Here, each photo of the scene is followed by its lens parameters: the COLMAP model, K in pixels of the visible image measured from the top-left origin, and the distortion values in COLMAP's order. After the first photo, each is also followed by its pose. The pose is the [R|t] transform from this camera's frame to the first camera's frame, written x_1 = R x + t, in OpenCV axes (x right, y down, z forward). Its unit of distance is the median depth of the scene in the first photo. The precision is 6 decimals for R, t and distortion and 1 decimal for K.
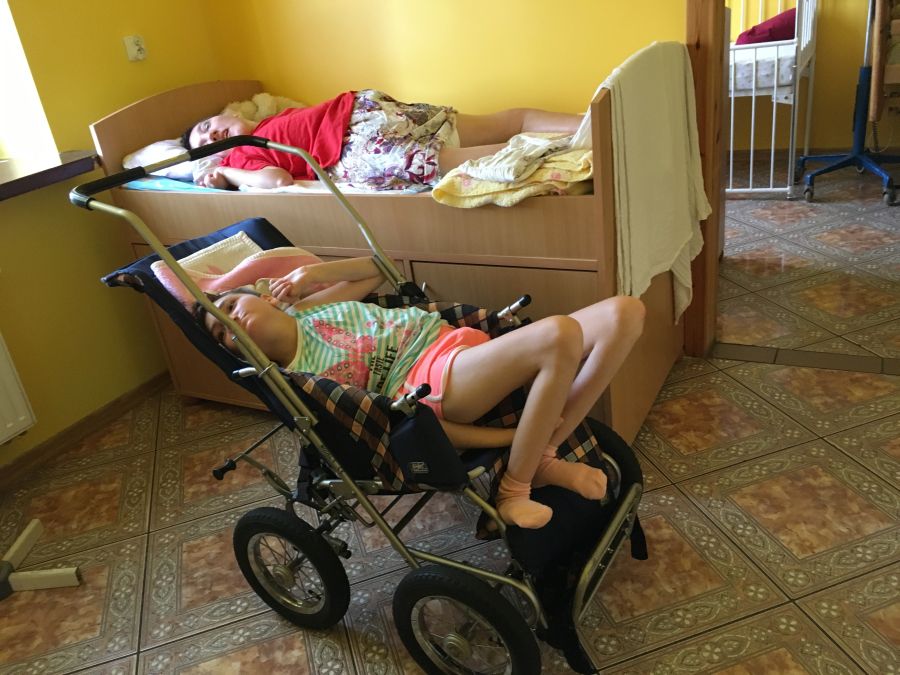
lens RADIAL K [[767.8, 0, 448.9], [0, 767.8, 336.5], [0, 0, 1]] dist [0.063288, -0.074507]
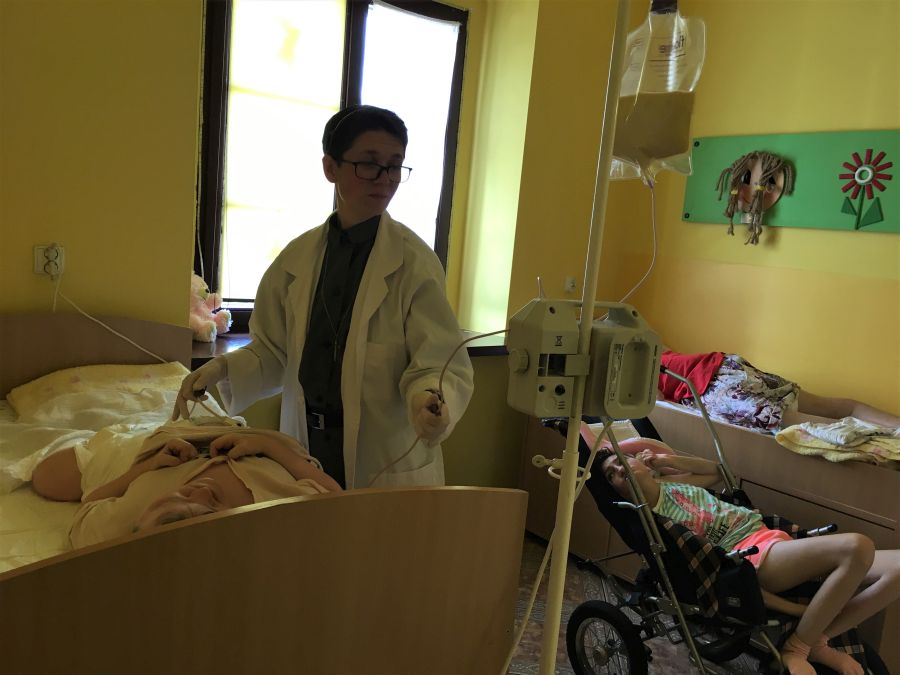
lens RADIAL K [[767.8, 0, 447.0], [0, 767.8, 336.6], [0, 0, 1]] dist [0.063288, -0.074507]
pose [[0.895415, 0.267397, -0.355993, -0.109719], [-0.359027, 0.906505, -0.222143, 0.189924], [0.263310, 0.326721, 0.907701, -0.530025]]
